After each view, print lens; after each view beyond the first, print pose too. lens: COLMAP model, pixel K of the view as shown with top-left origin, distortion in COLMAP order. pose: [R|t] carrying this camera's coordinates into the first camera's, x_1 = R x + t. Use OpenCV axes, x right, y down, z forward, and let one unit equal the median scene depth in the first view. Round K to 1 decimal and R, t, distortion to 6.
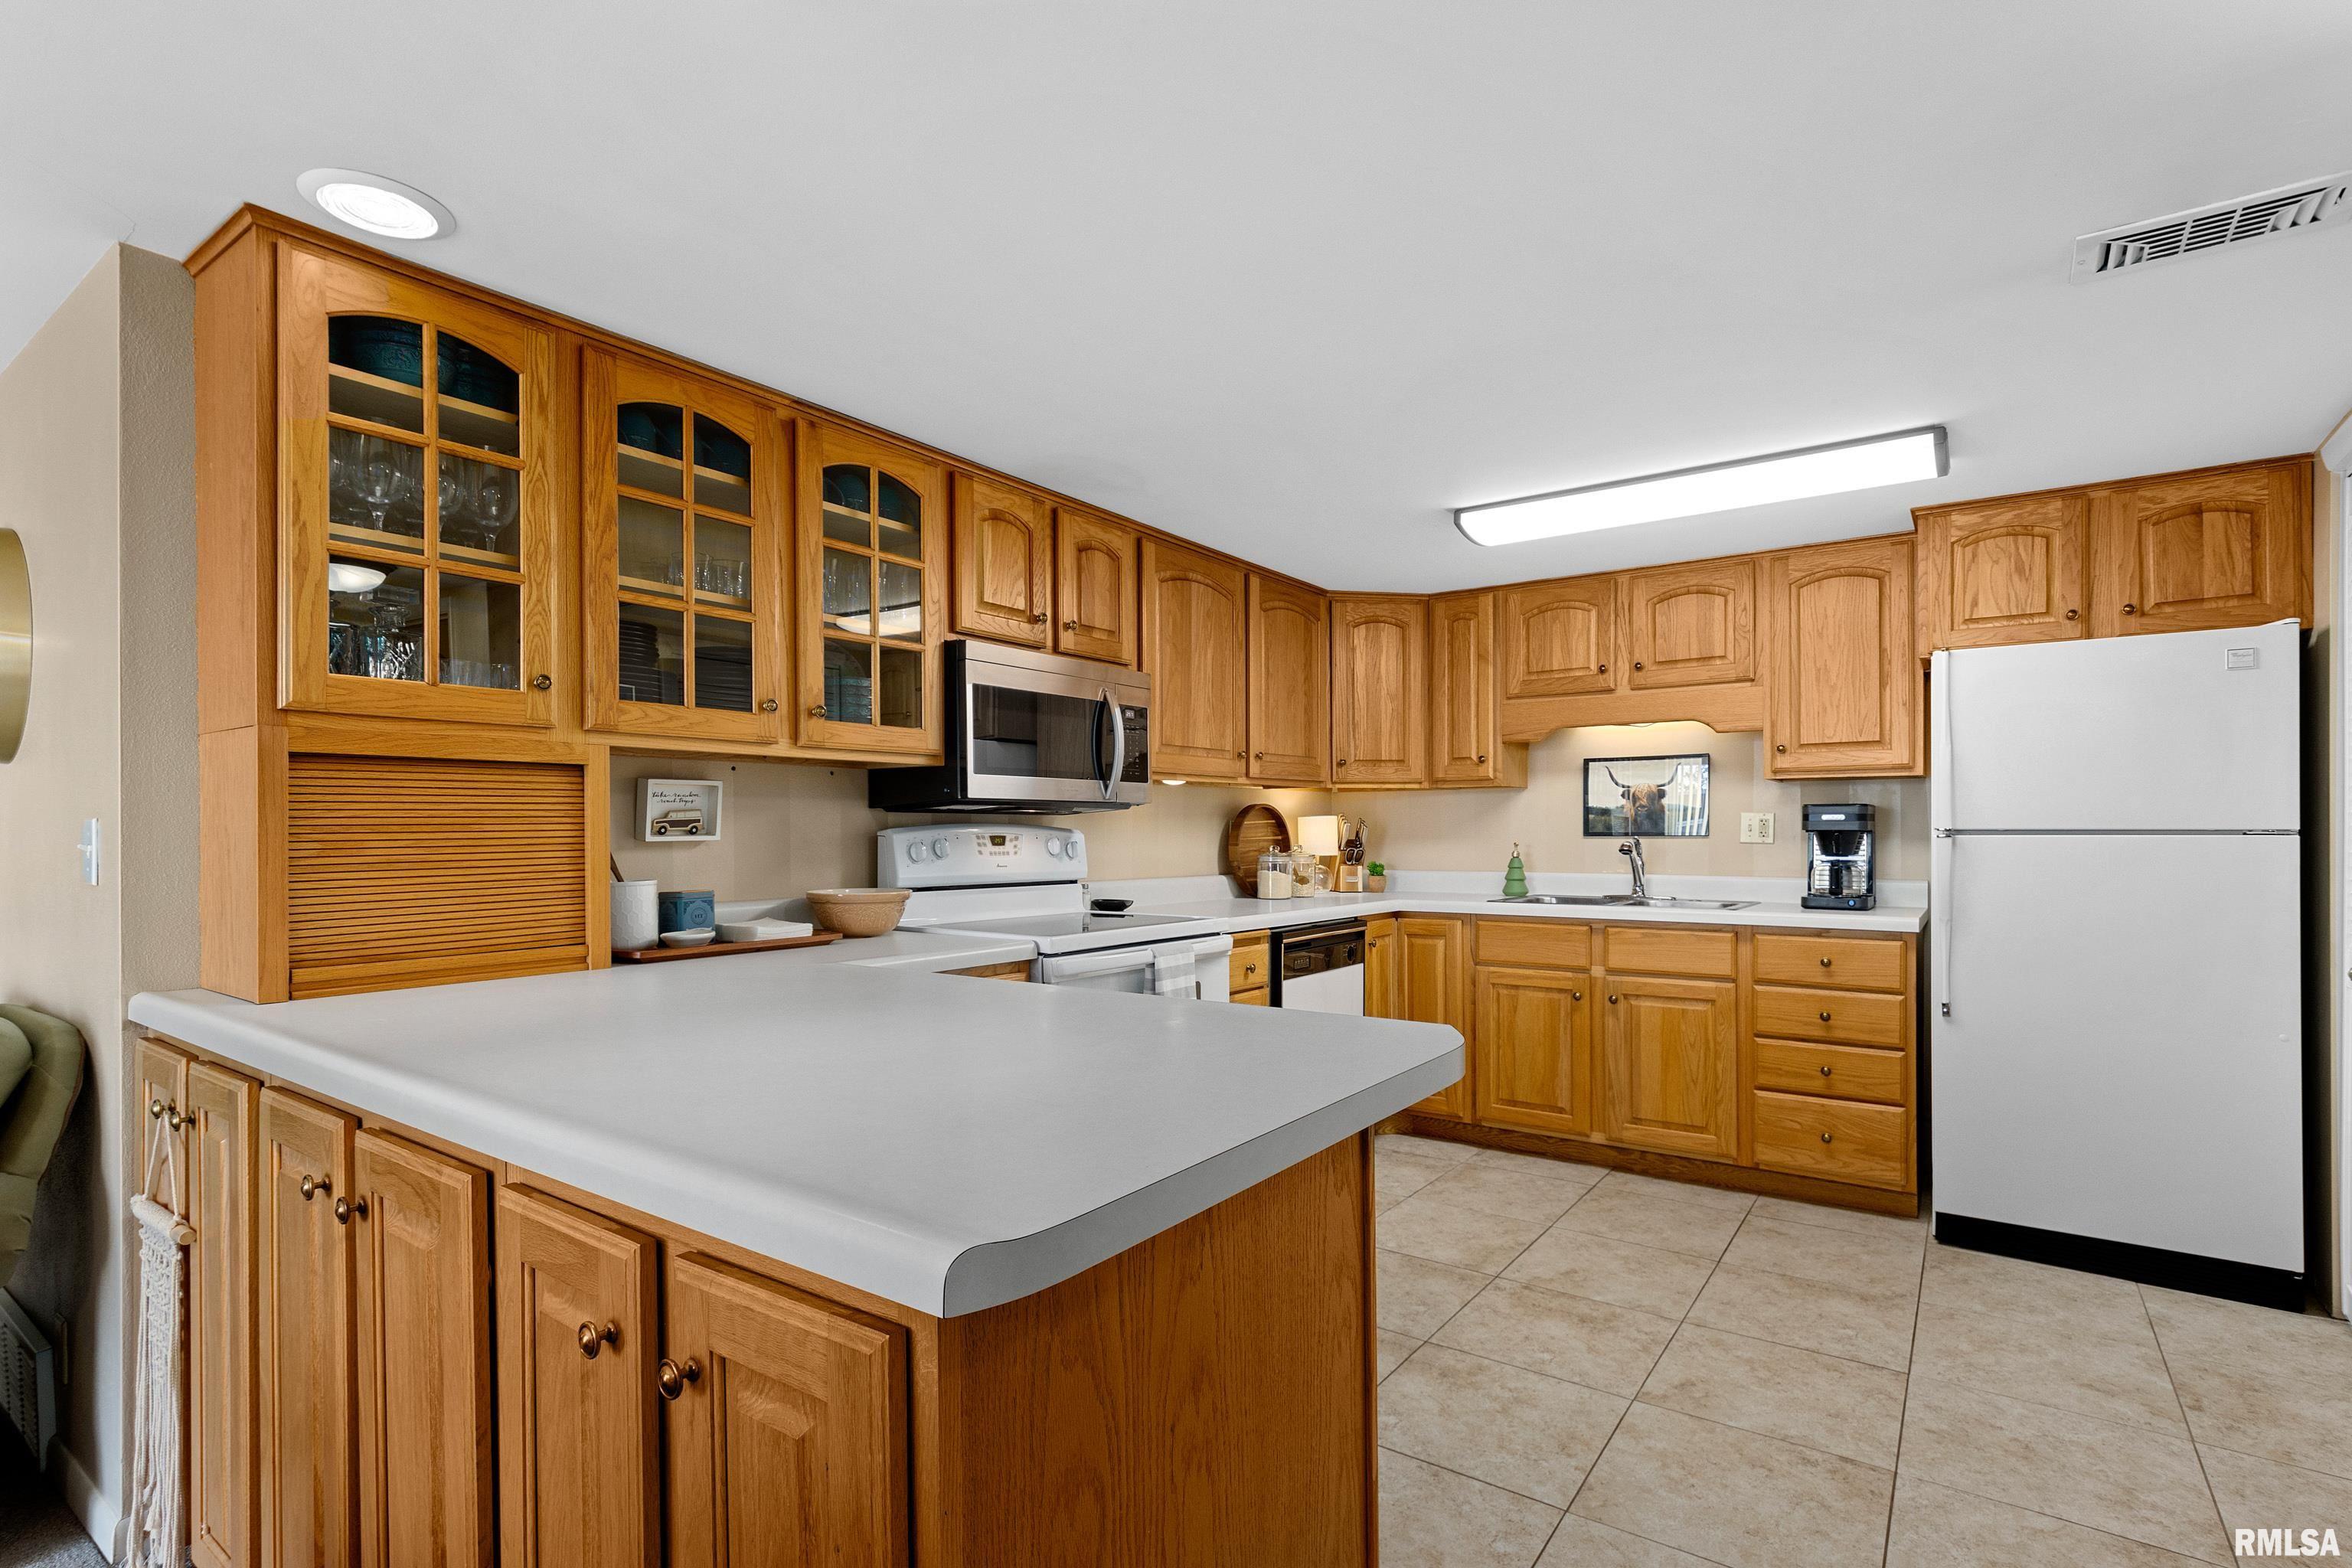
lens RADIAL K [[1107.5, 0, 1200.9], [0, 1107.5, 830.2], [0, 0, 1]] dist [0.007078, -0.003549]
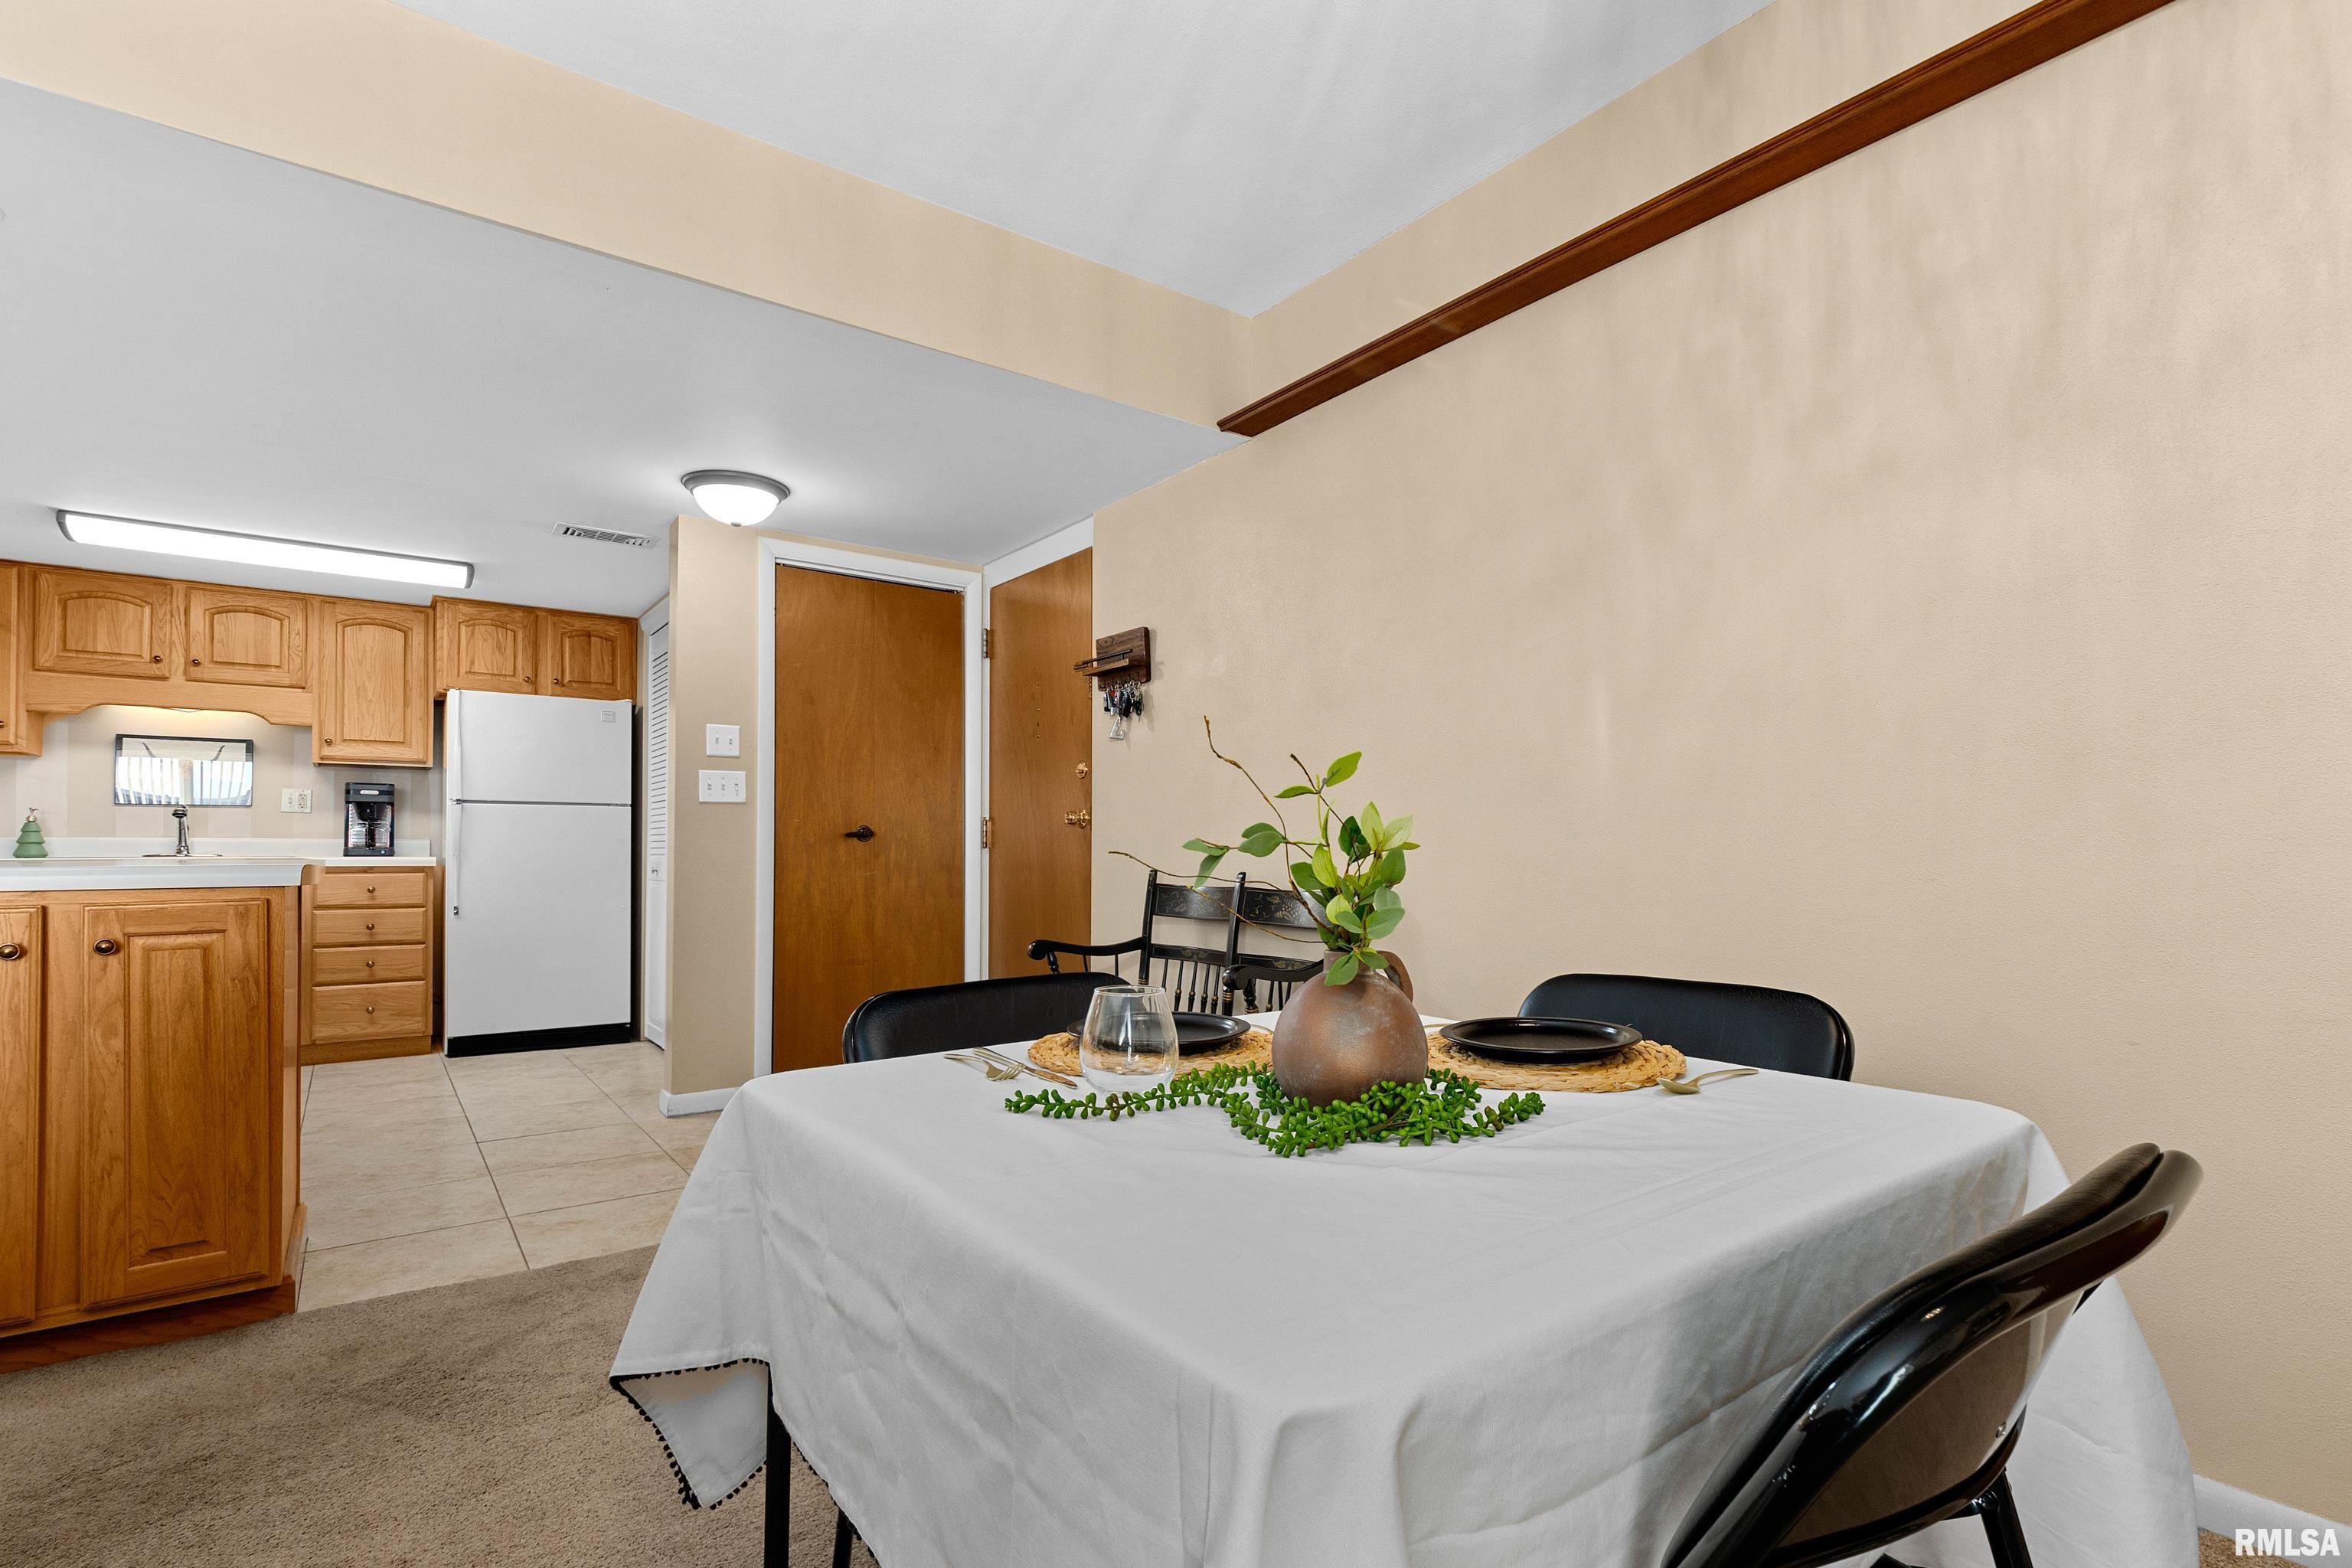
lens RADIAL K [[1107.5, 0, 1192.4], [0, 1107.5, 835.4], [0, 0, 1]] dist [0.007078, -0.003549]
pose [[0.307649, 0.015567, 0.951373, -0.506171], [-0.001327, 0.999872, -0.015931, 0.071106], [-0.951499, 0.003639, 0.307630, -0.487347]]
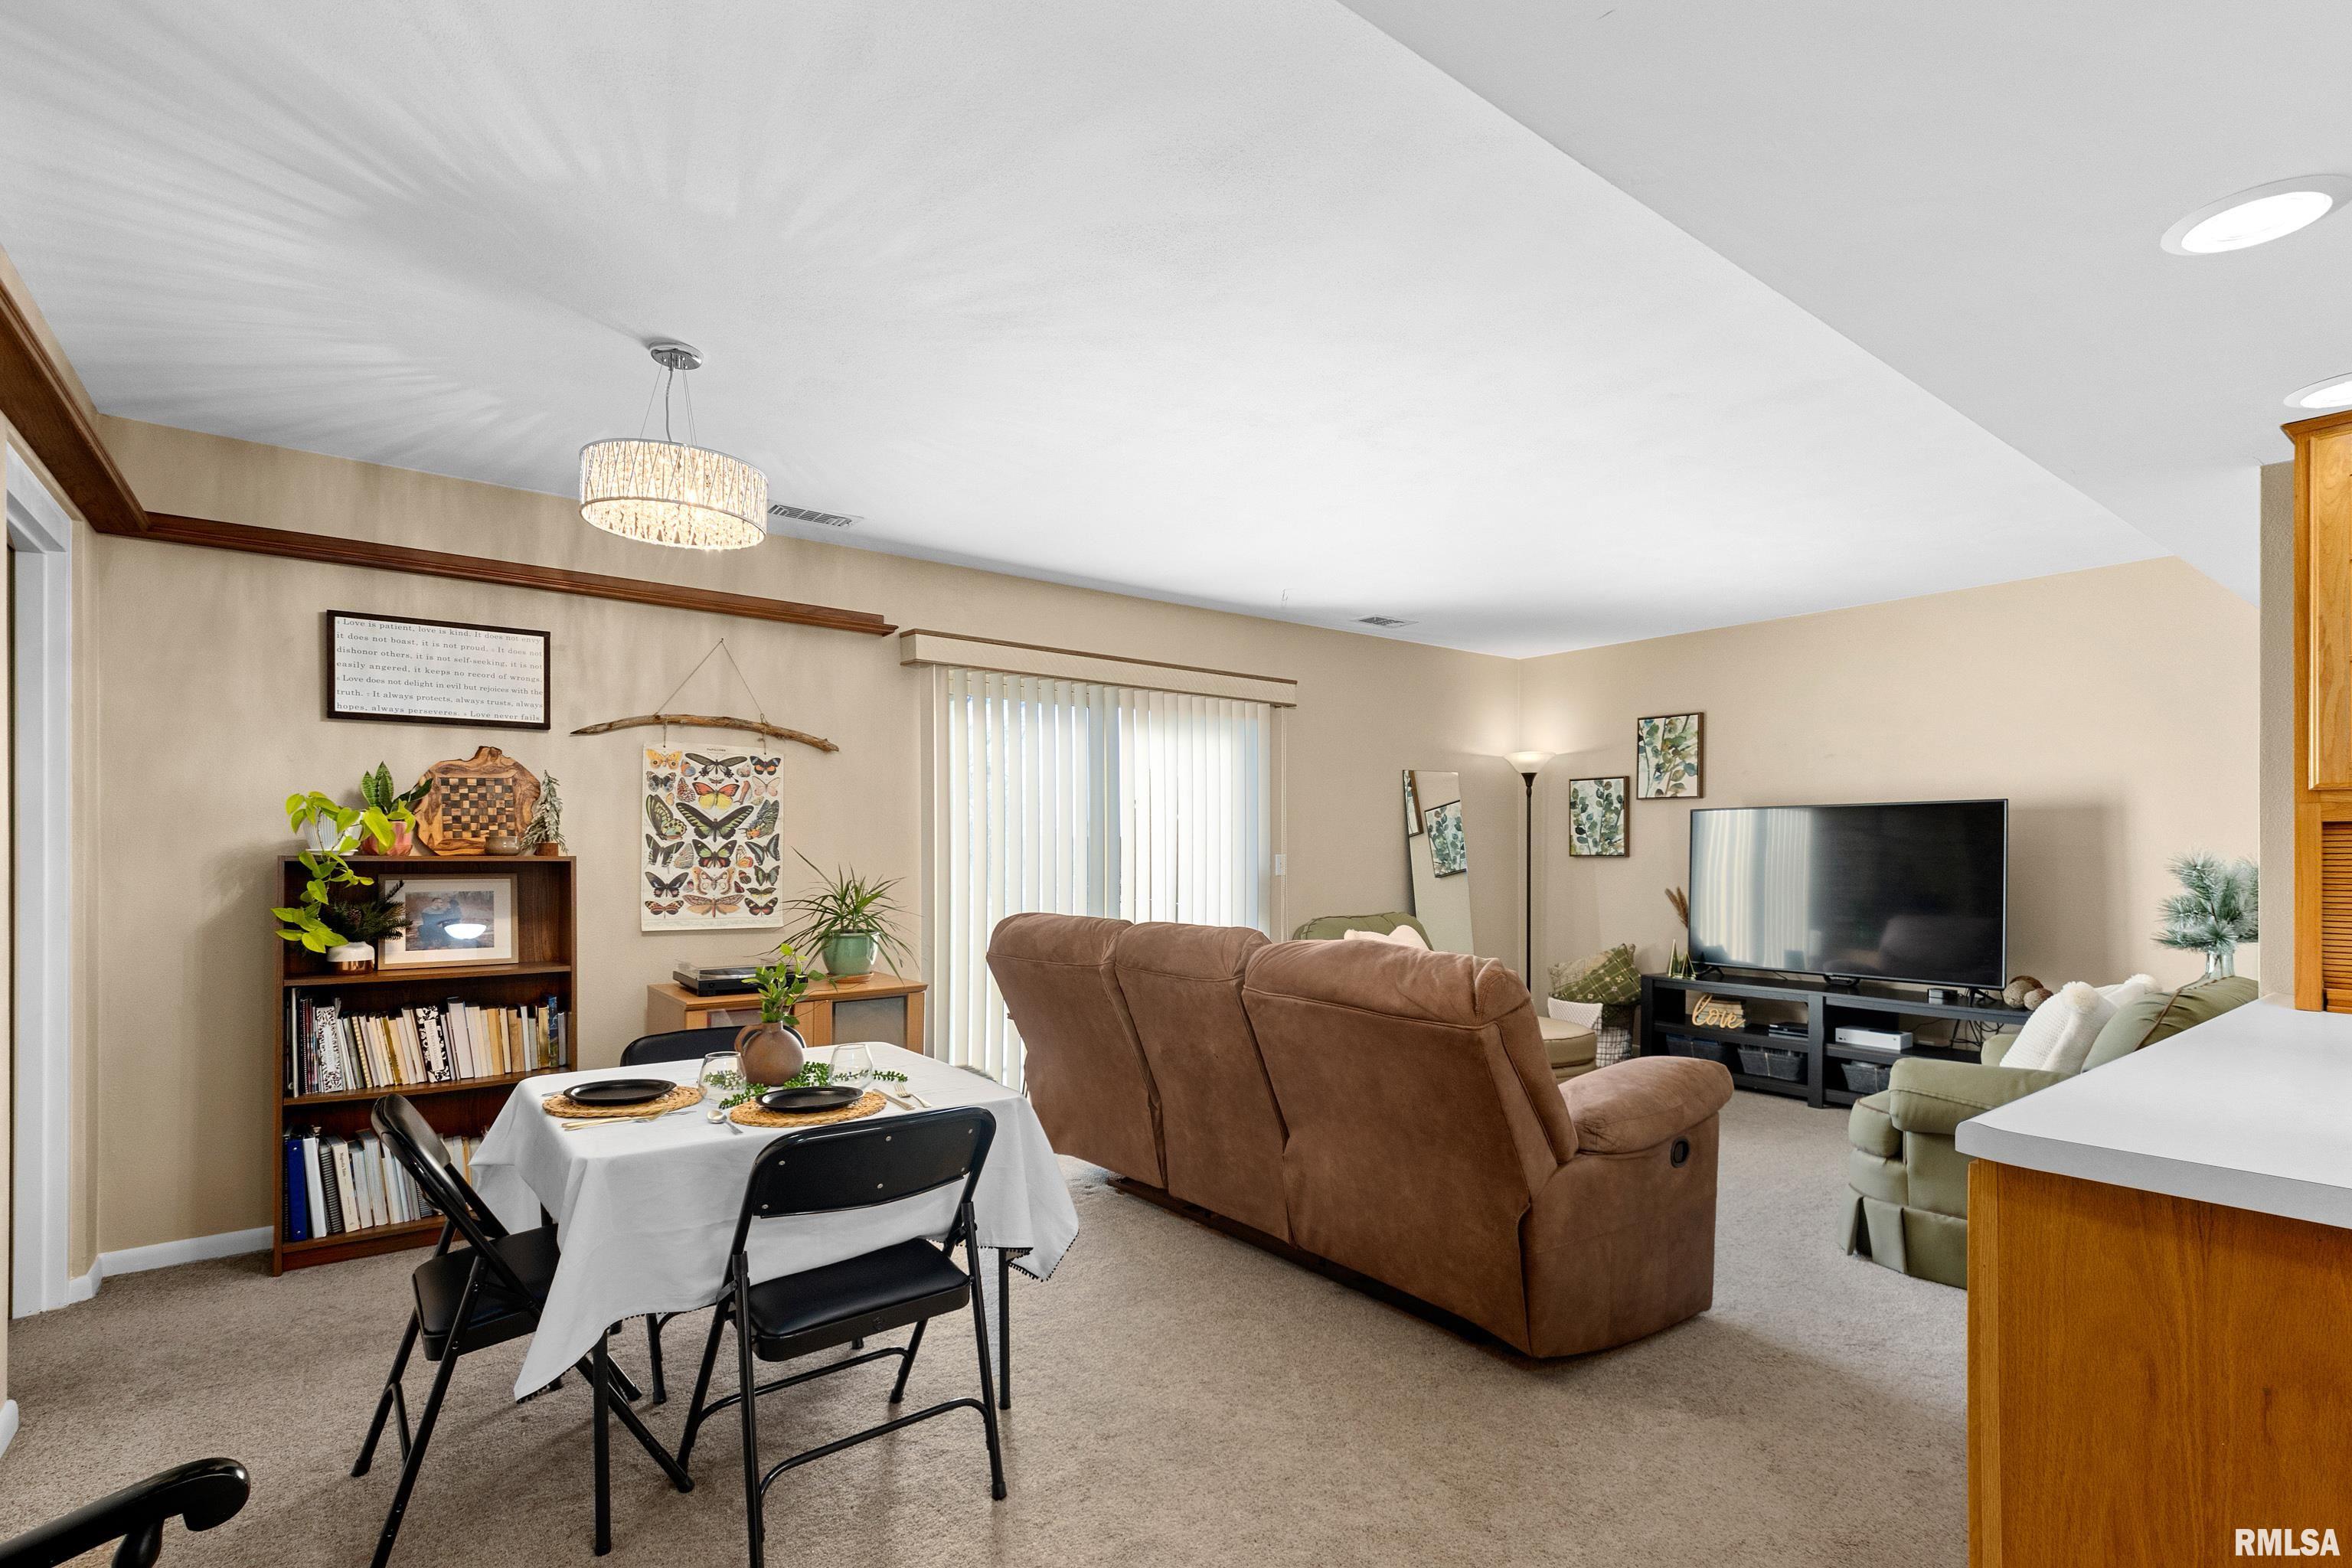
lens RADIAL K [[1107.5, 0, 1198.4], [0, 1107.5, 859.3], [0, 0, 1]] dist [0.007078, -0.003549]
pose [[-0.283955, 0.010934, -0.958775, 0.444609], [-0.001550, 0.999928, 0.011862, -0.021576], [0.958836, 0.004855, -0.283917, 0.054296]]
